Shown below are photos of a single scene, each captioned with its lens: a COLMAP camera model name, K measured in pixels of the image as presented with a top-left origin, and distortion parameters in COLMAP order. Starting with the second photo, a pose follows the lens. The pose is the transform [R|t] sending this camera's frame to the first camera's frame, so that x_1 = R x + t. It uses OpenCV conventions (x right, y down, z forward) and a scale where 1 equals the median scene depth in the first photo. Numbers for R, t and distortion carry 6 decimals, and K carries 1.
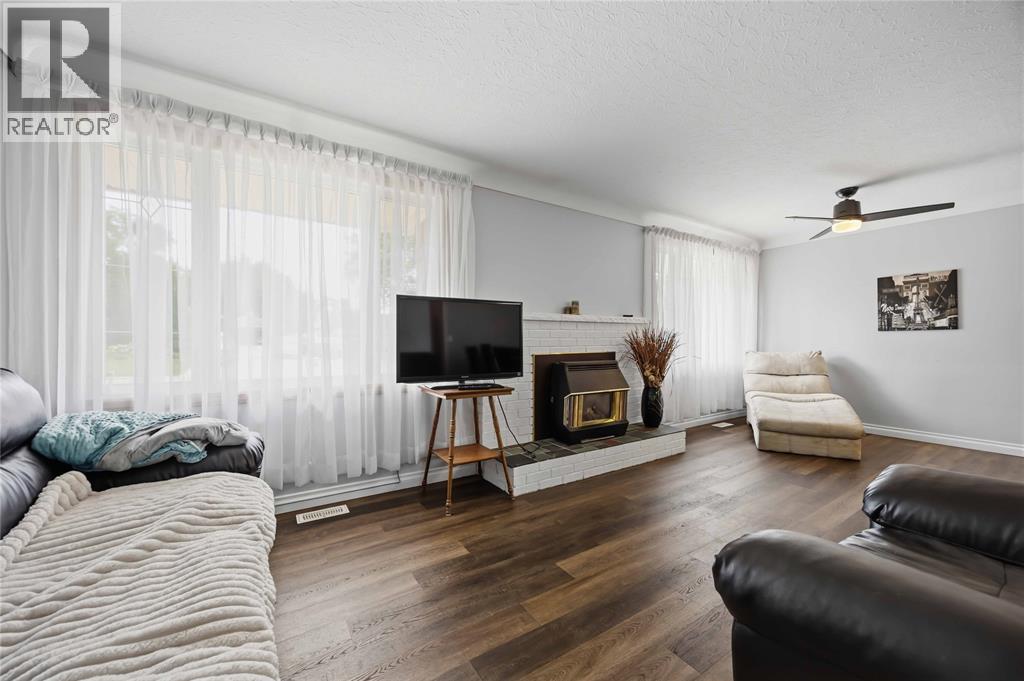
lens RADIAL K [[393.5, 0, 503.5], [0, 393.5, 337.6], [0, 0, 1]] dist [-0.002176, 0.000232]
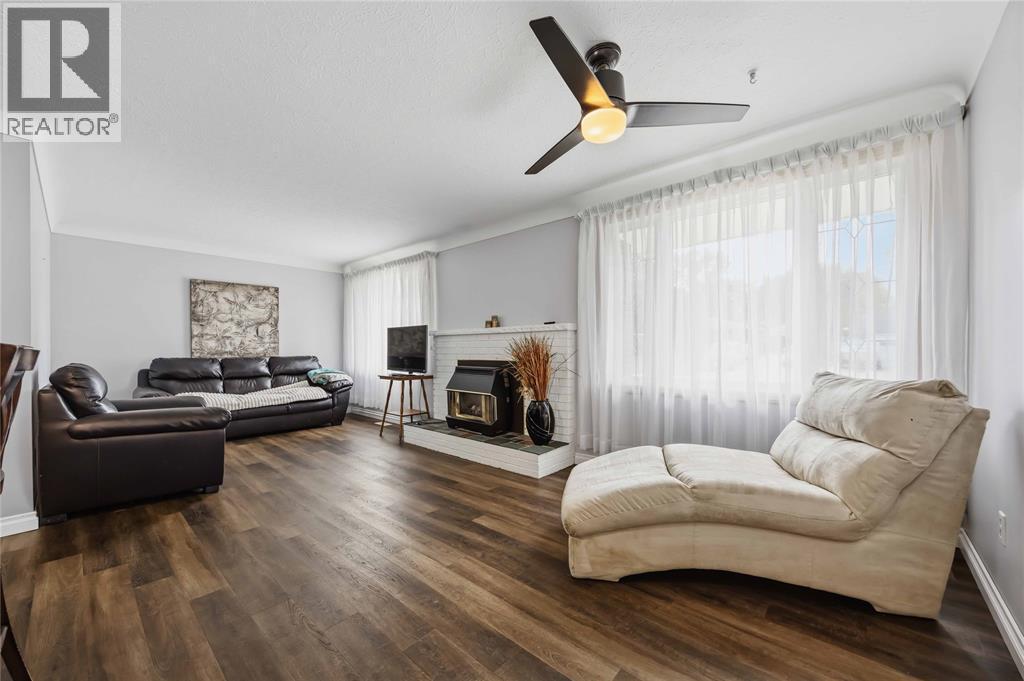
lens RADIAL K [[393.5, 0, 516.7], [0, 393.5, 351.0], [0, 0, 1]] dist [-0.002176, 0.000232]
pose [[0.262342, 0.003319, -0.964969, 1.339828], [0.006939, 0.999962, 0.005325, 0.005744], [0.964950, -0.008093, 0.262309, 0.766541]]
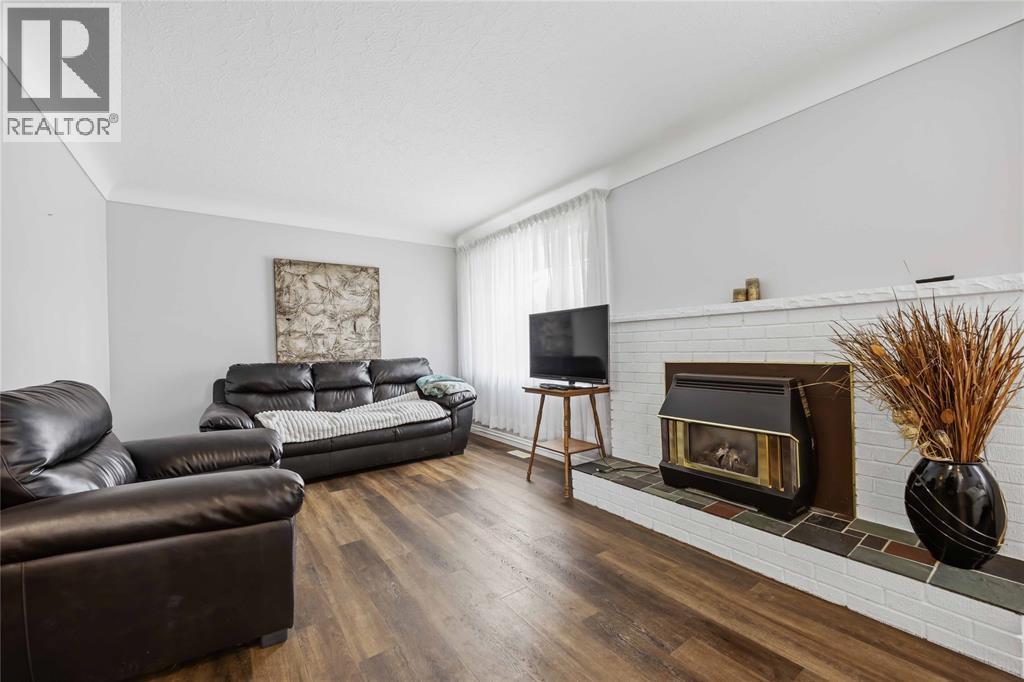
lens RADIAL K [[393.5, 0, 511.9], [0, 393.5, 351.7], [0, 0, 1]] dist [-0.002176, 0.000232]
pose [[0.055942, 0.007369, -0.998407, 0.784000], [0.025933, 0.999625, 0.008831, 0.006436], [0.998097, -0.026385, 0.055730, 0.590478]]
